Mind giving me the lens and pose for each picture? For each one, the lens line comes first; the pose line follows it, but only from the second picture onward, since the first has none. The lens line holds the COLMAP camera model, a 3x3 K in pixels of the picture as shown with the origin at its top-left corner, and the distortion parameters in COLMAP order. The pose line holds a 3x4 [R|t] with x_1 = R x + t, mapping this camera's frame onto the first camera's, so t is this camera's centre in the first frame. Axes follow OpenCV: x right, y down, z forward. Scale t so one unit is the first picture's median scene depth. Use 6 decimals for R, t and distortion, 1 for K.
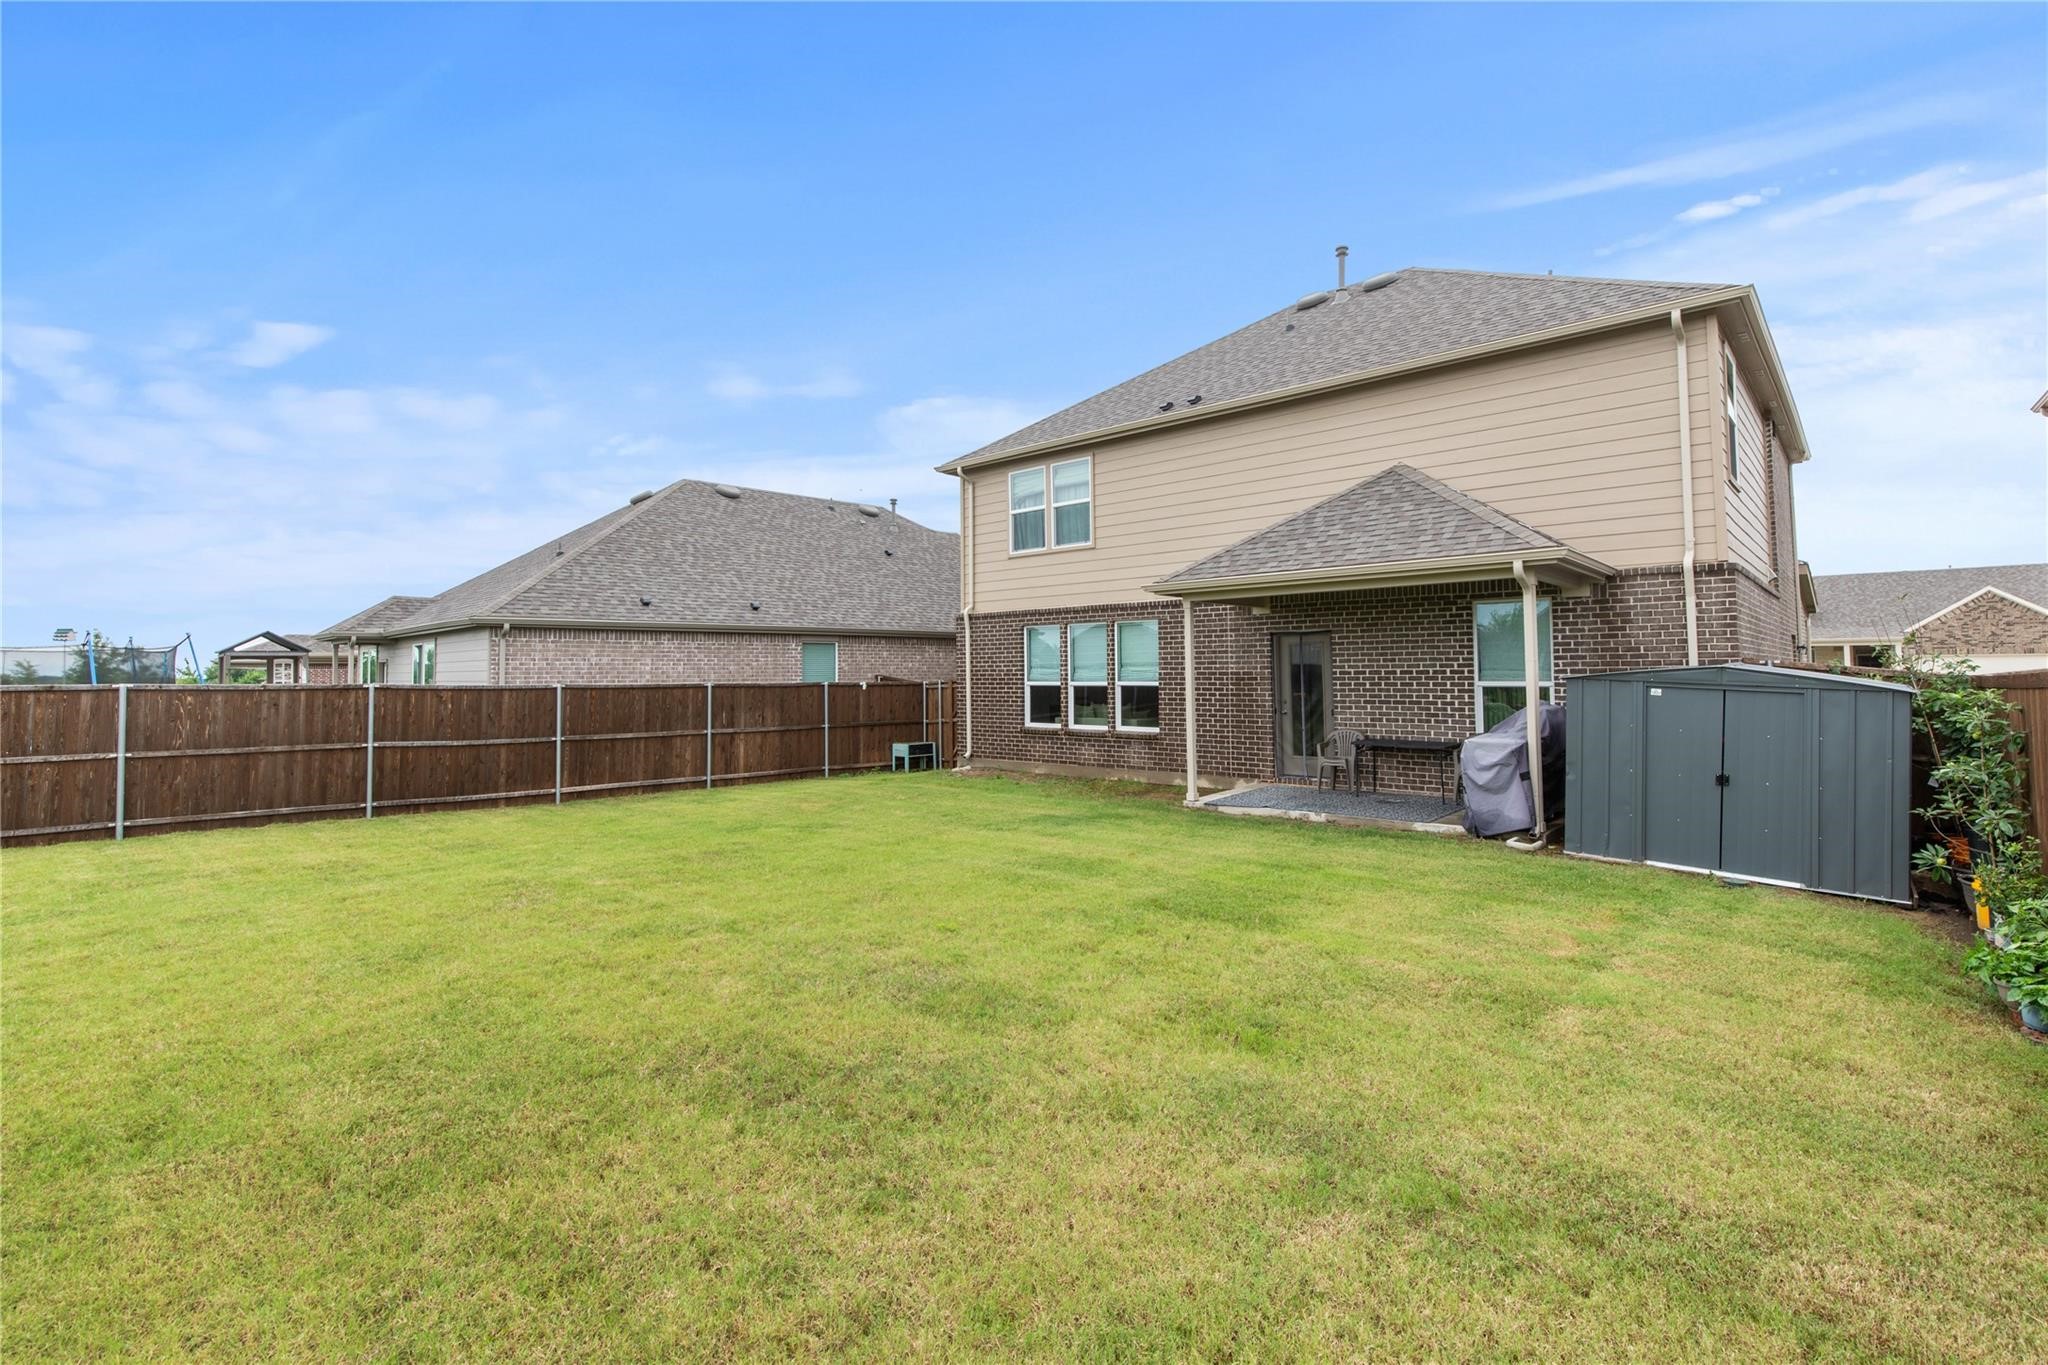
lens RADIAL K [[937.1, 0, 1026.0], [0, 937.1, 632.0], [0, 0, 1]] dist [-0.000110, 0.000037]
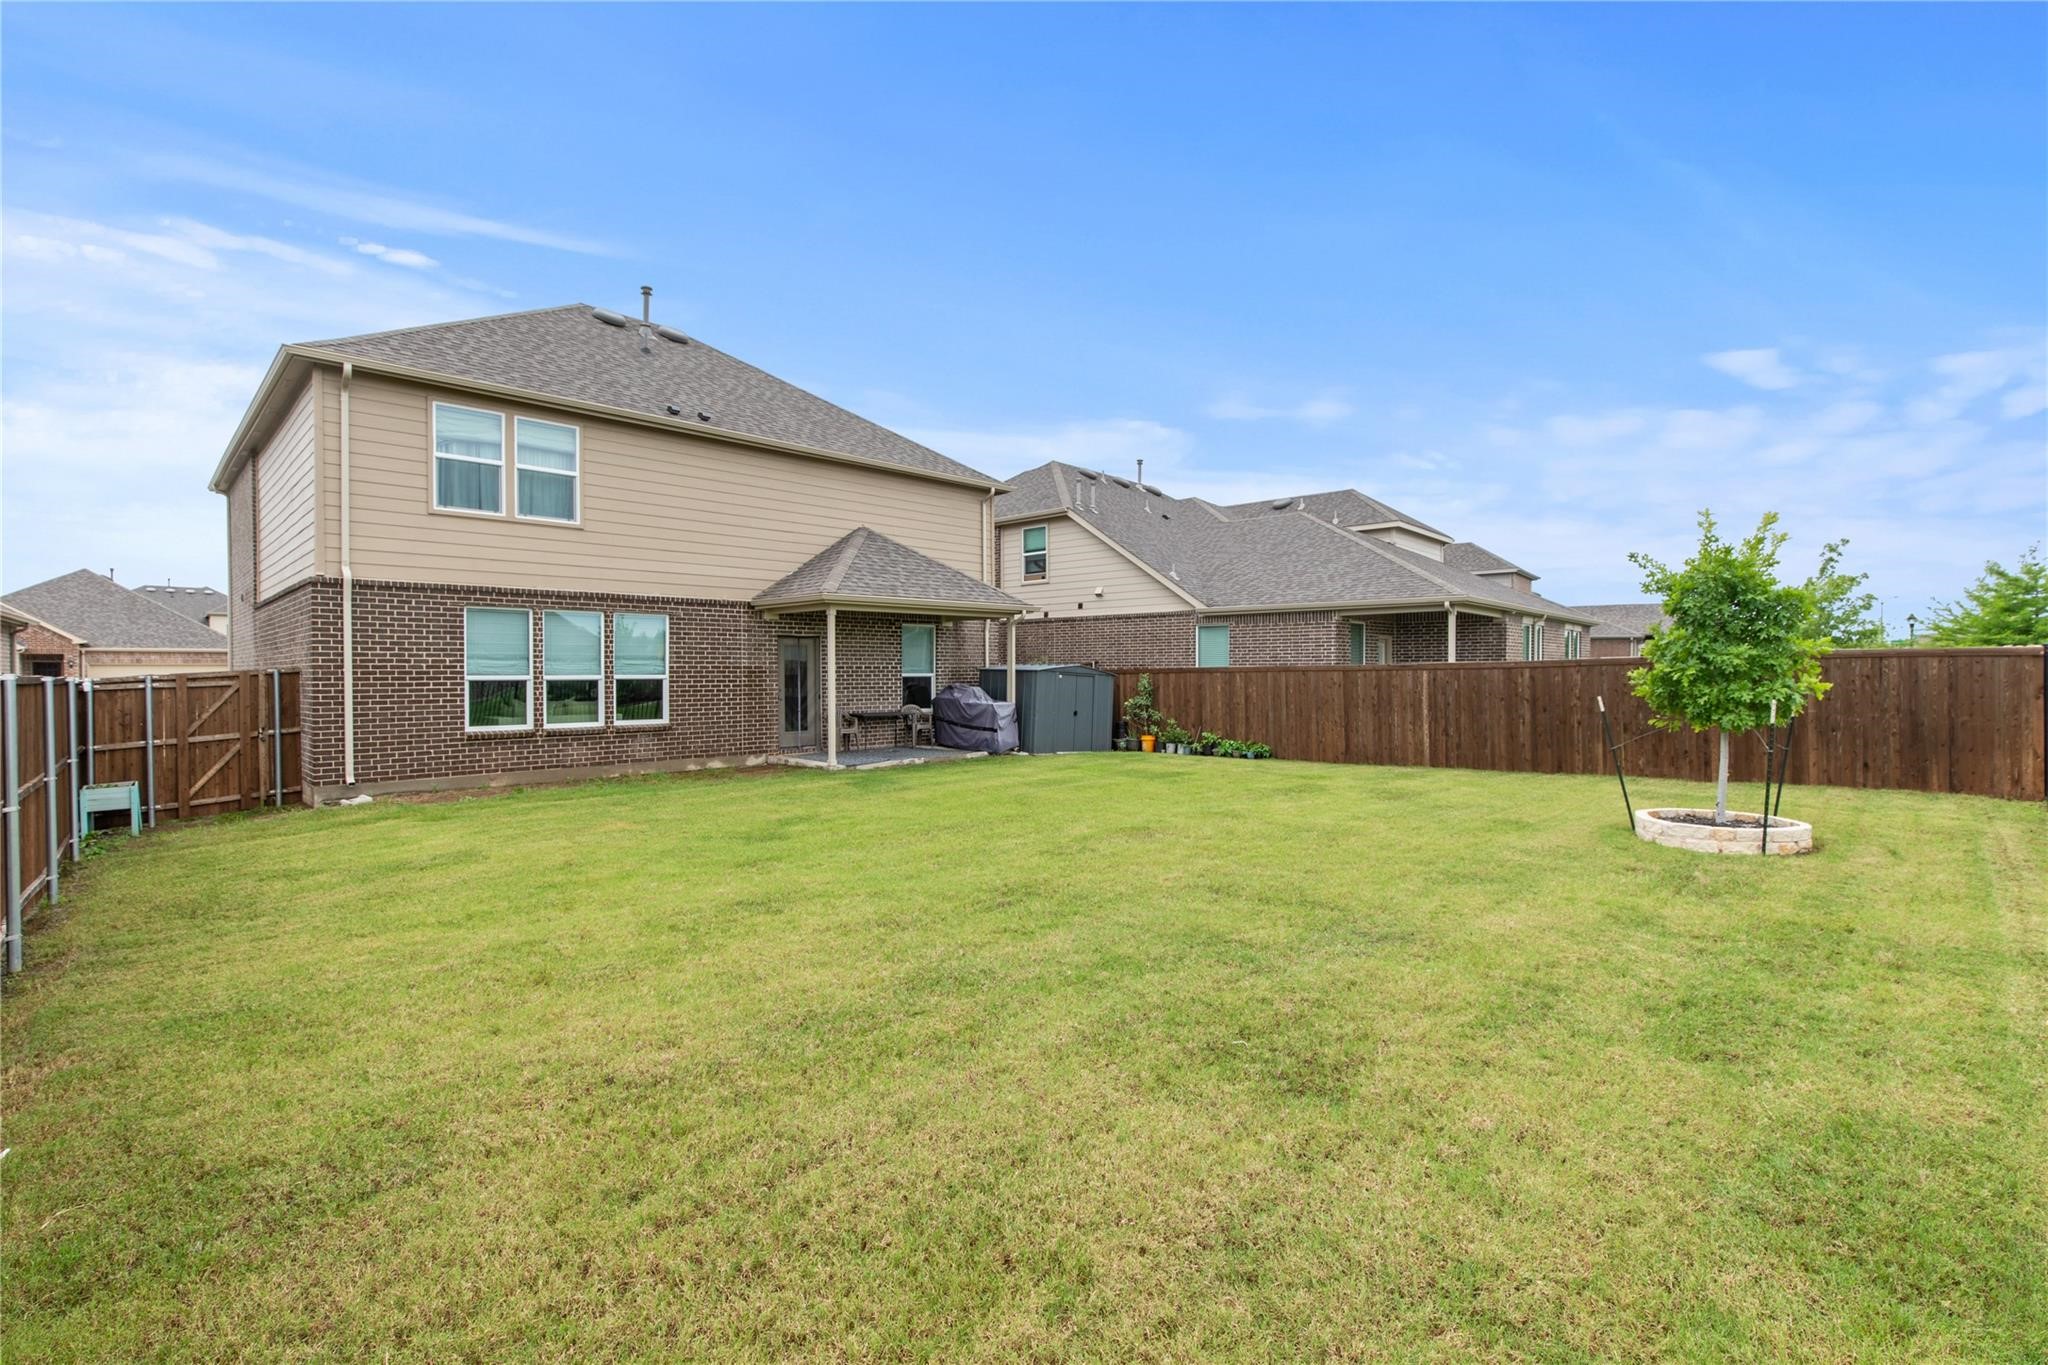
lens RADIAL K [[939.5, 0, 1055.5], [0, 939.5, 682.0], [0, 0, 1]] dist [0.001225, 0.000219]
pose [[0.024459, -0.002499, 0.999698, -0.821259], [-0.040344, 0.999180, 0.003485, 0.036847], [-0.998886, -0.040417, 0.024338, 0.501732]]
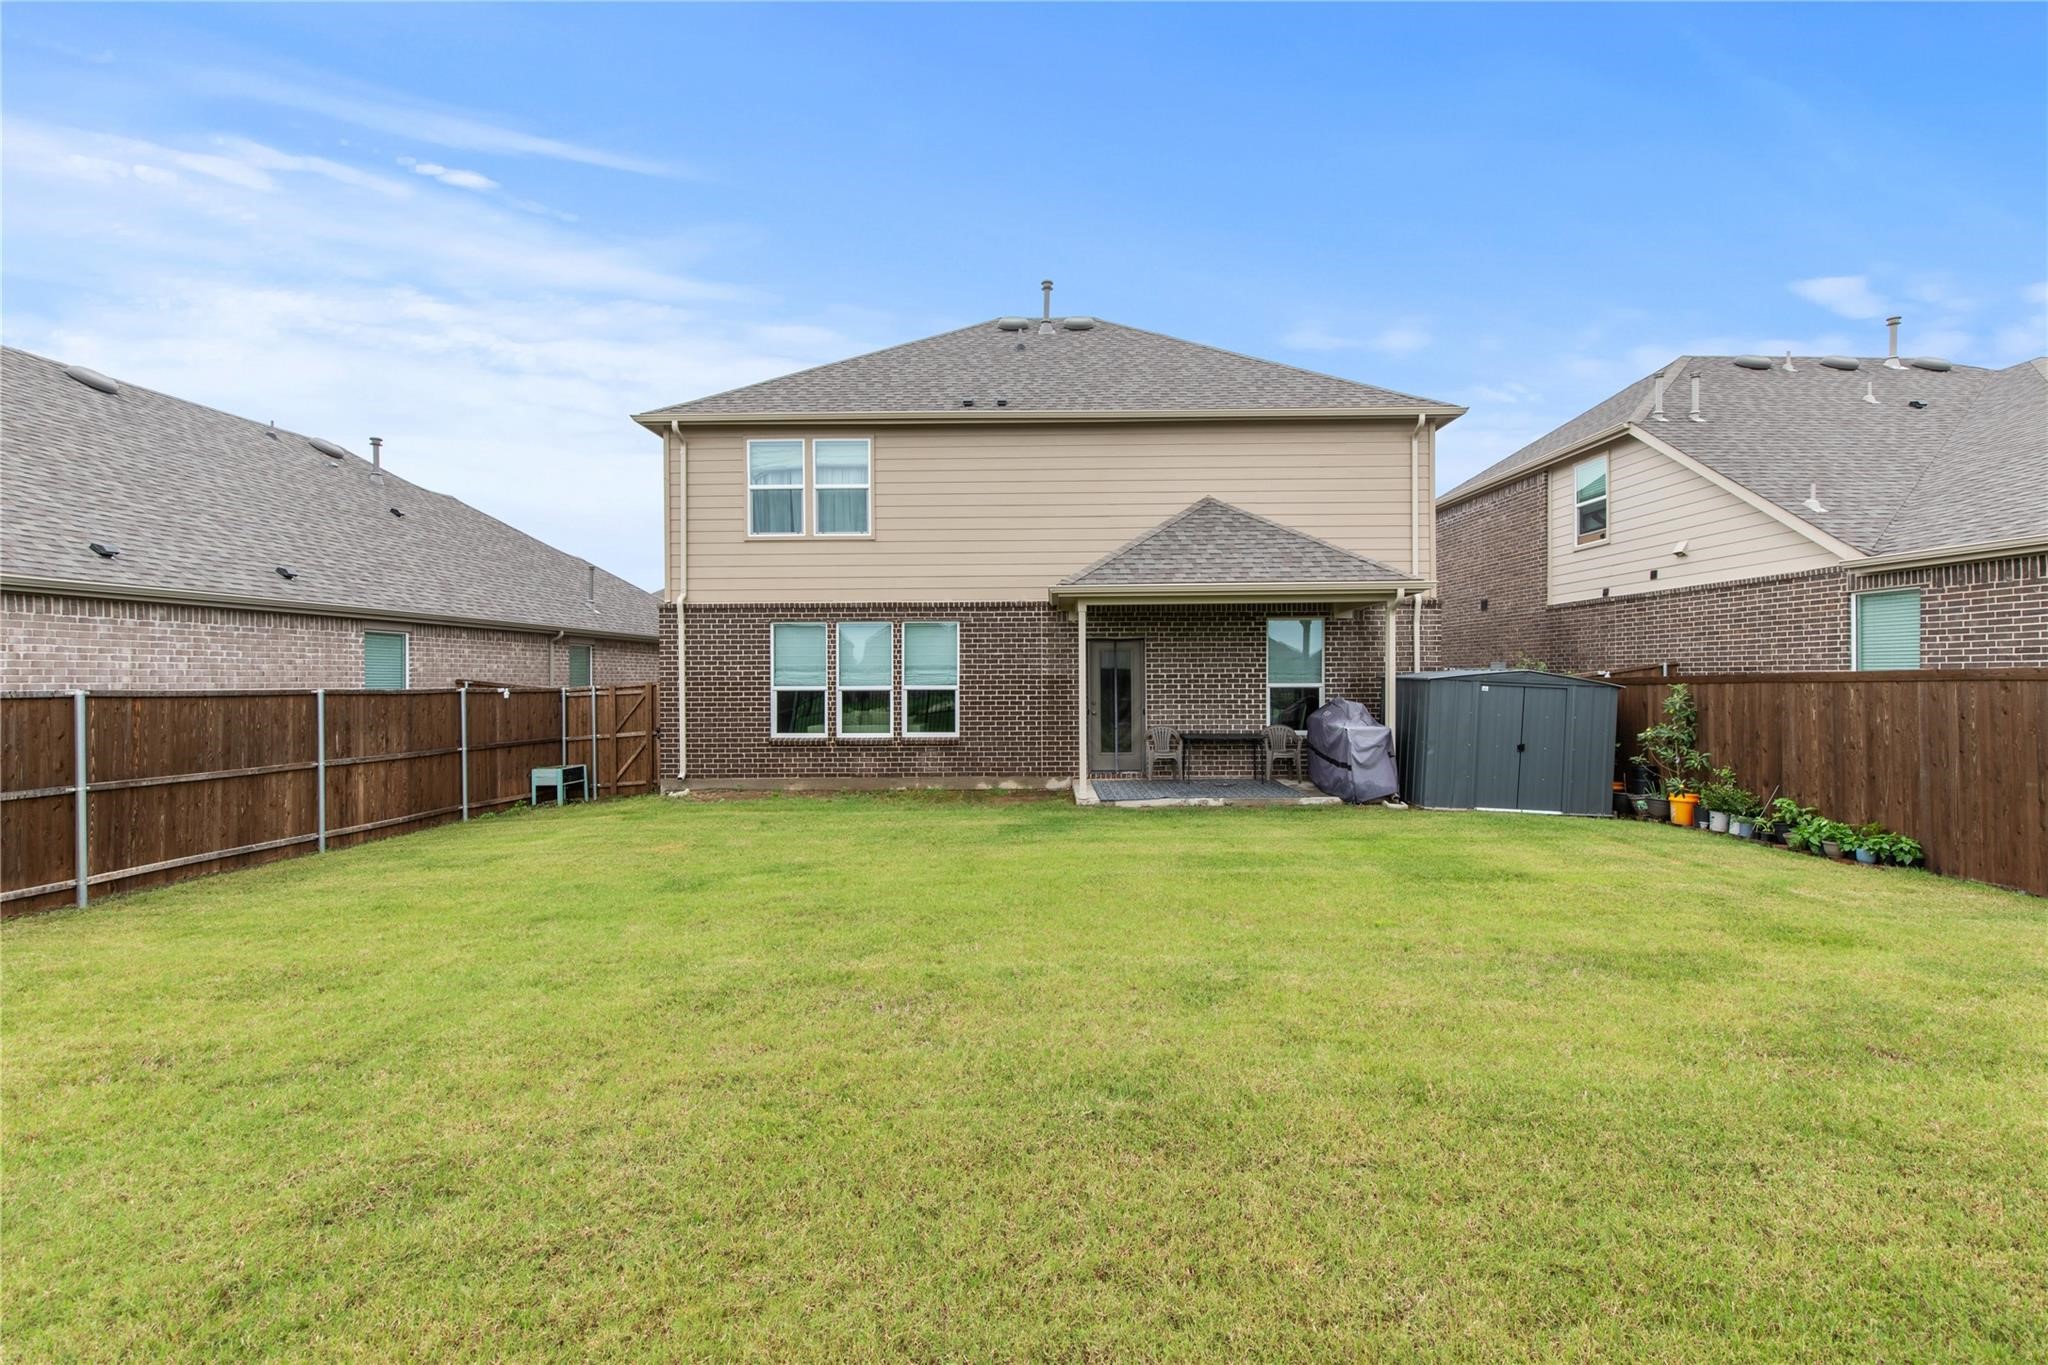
lens RADIAL K [[932.4, 0, 1027.1], [0, 932.4, 678.9], [0, 0, 1]] dist [0.004564, 0.000244]
pose [[0.754344, 0.004809, 0.656462, -0.405835], [-0.029377, 0.999219, 0.026437, 0.017144], [-0.655821, -0.039228, 0.753896, 0.205221]]
